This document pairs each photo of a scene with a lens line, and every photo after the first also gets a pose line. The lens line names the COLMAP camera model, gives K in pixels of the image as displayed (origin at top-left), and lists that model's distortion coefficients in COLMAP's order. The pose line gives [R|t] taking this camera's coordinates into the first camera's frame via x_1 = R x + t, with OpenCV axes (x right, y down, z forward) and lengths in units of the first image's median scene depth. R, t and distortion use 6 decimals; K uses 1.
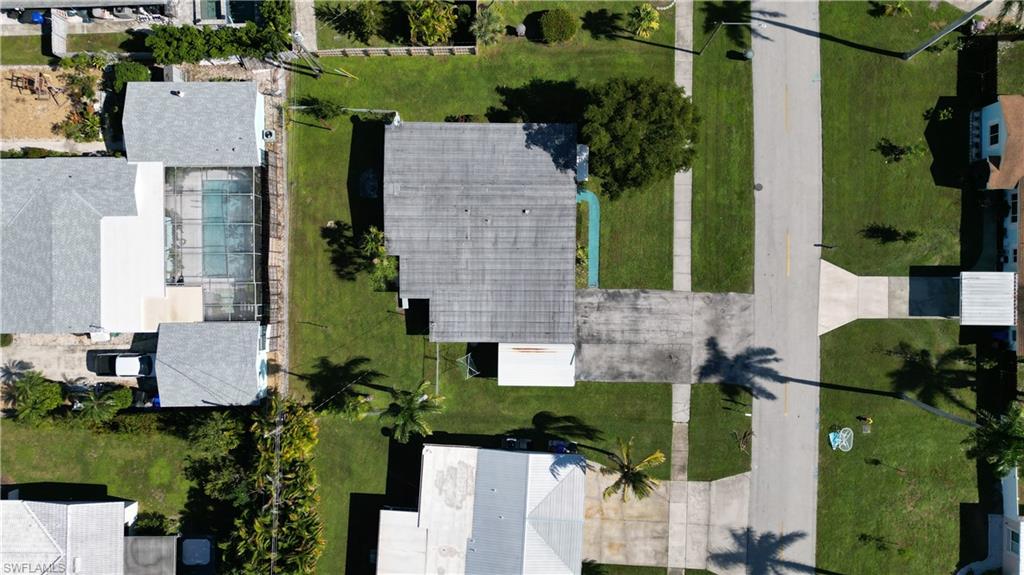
lens RADIAL K [[718.4, 0, 510.9], [0, 718.4, 289.1], [0, 0, 1]] dist [0.057416, -0.049072]
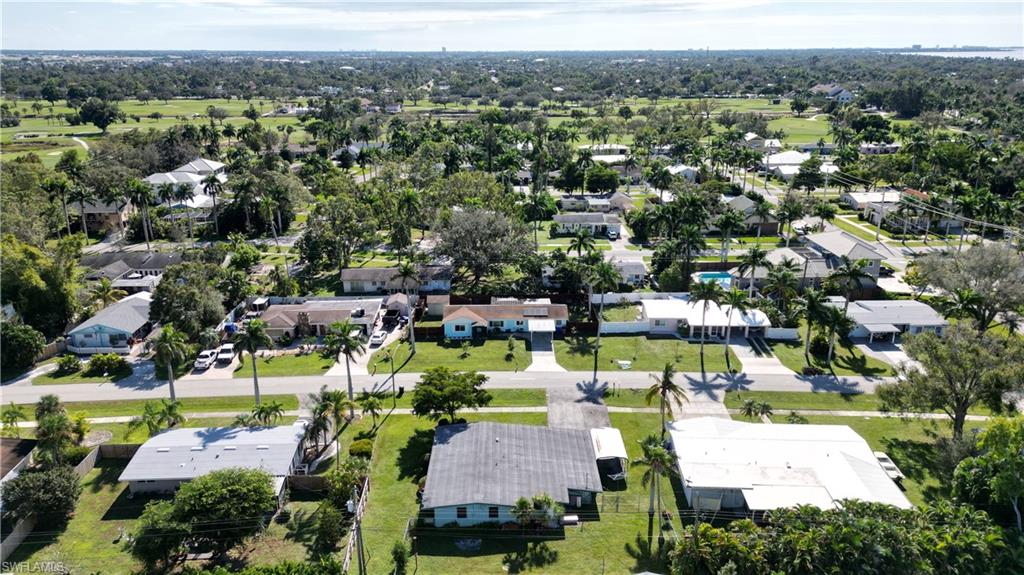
lens RADIAL K [[718.4, 0, 516.9], [0, 718.4, 286.6], [0, 0, 1]] dist [0.057416, -0.049072]
pose [[-0.026323, -0.311084, 0.950018, -1.145533], [0.999546, -0.022147, 0.020443, -0.086580], [0.014680, 0.950124, 0.311526, 0.276272]]
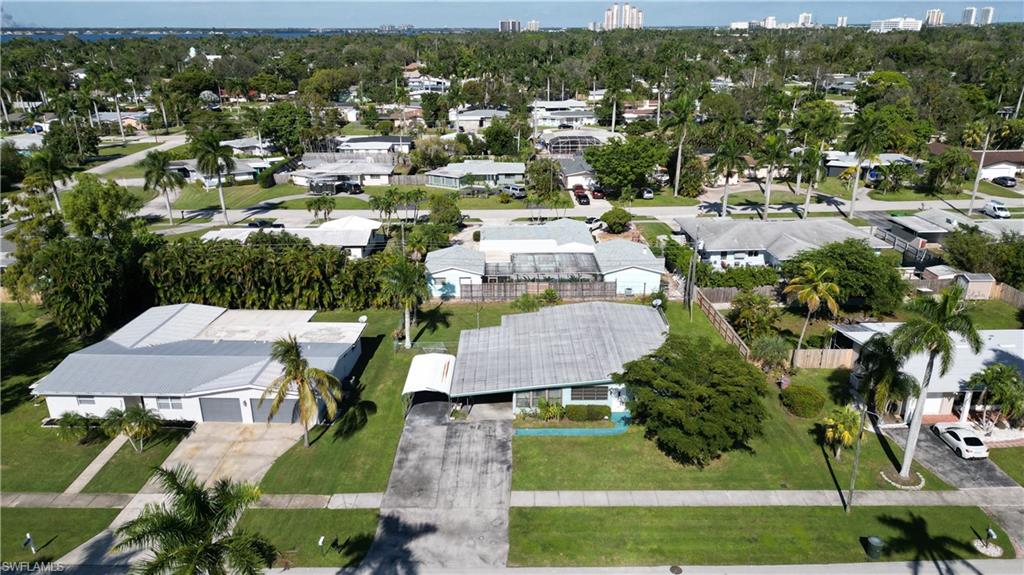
lens RADIAL K [[718.4, 0, 515.0], [0, 718.4, 286.6], [0, 0, 1]] dist [0.057416, -0.049072]
pose [[0.013465, 0.341538, -0.939772, 0.853416], [-0.999882, -0.002411, -0.015203, 0.009261], [-0.007458, 0.939865, 0.341465, 0.555838]]
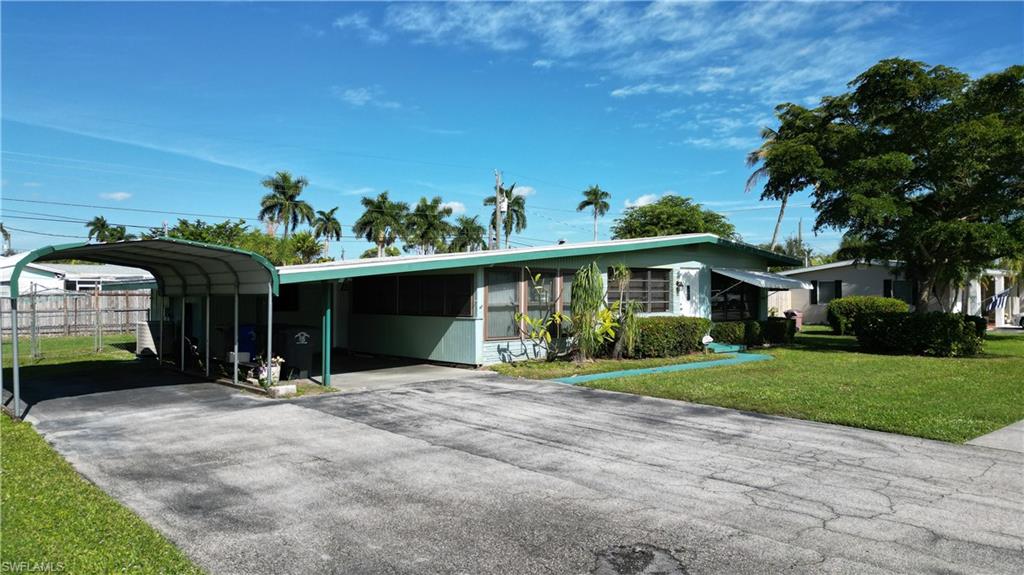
lens RADIAL K [[718.4, 0, 518.5], [0, 718.4, 287.5], [0, 0, 1]] dist [0.057416, -0.049072]
pose [[0.675149, -0.010908, -0.737600, 0.272615], [-0.737661, -0.017314, -0.674949, 0.156864], [-0.005409, 0.999791, -0.019736, 0.981228]]
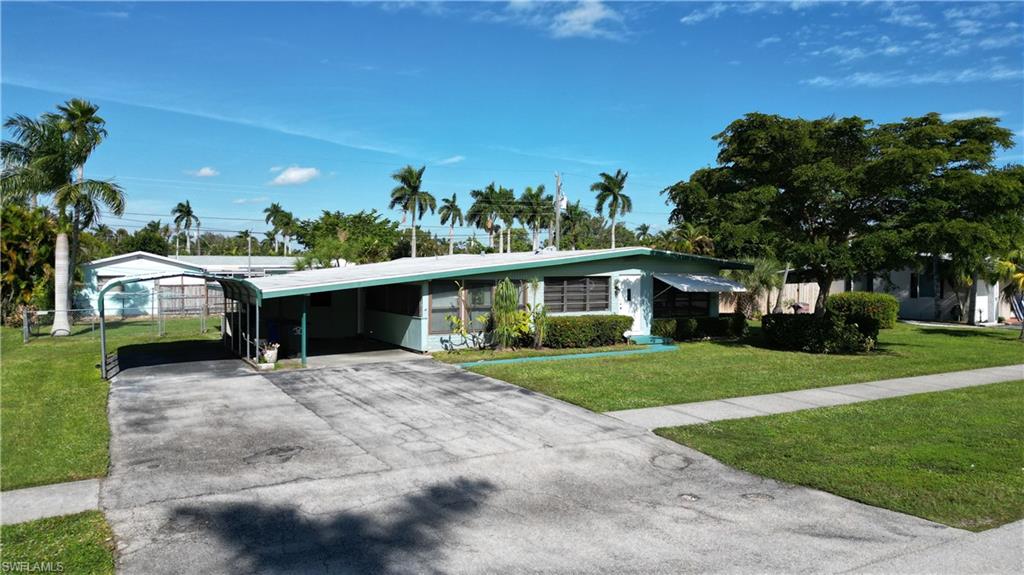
lens RADIAL K [[718.4, 0, 516.6], [0, 718.4, 282.5], [0, 0, 1]] dist [0.057416, -0.049072]
pose [[0.500500, 0.015084, -0.865605, 0.403719], [-0.865681, -0.002595, -0.500589, 0.133503], [-0.009798, 0.999883, 0.011759, 0.965259]]
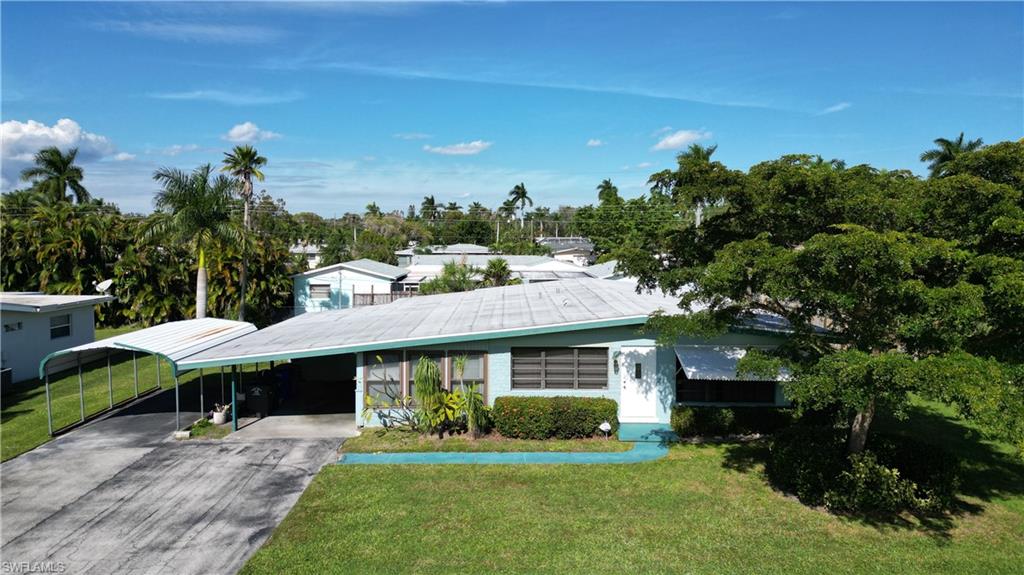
lens RADIAL K [[718.4, 0, 516.0], [0, 718.4, 285.9], [0, 0, 1]] dist [0.057416, -0.049072]
pose [[0.007442, 0.074830, -0.997169, 0.401984], [-0.999880, -0.012979, -0.008437, -0.071681], [-0.013573, 0.997112, 0.074725, 0.914030]]
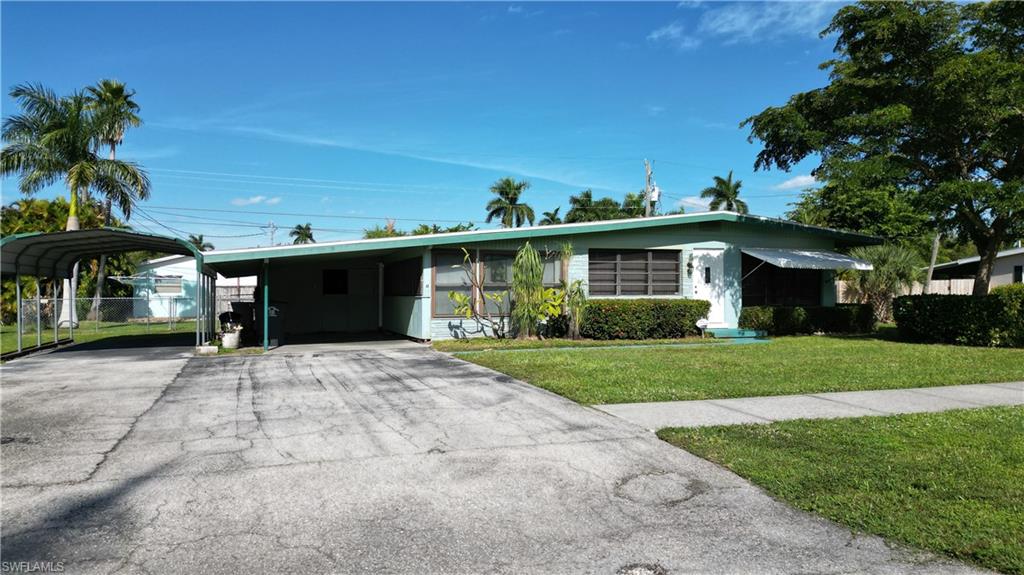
lens RADIAL K [[718.4, 0, 515.9], [0, 718.4, 288.2], [0, 0, 1]] dist [0.057416, -0.049072]
pose [[0.348748, -0.012346, -0.937135, 0.346552], [-0.937193, -0.011617, -0.348617, 0.060248], [-0.006582, 0.999856, -0.015622, 0.987980]]
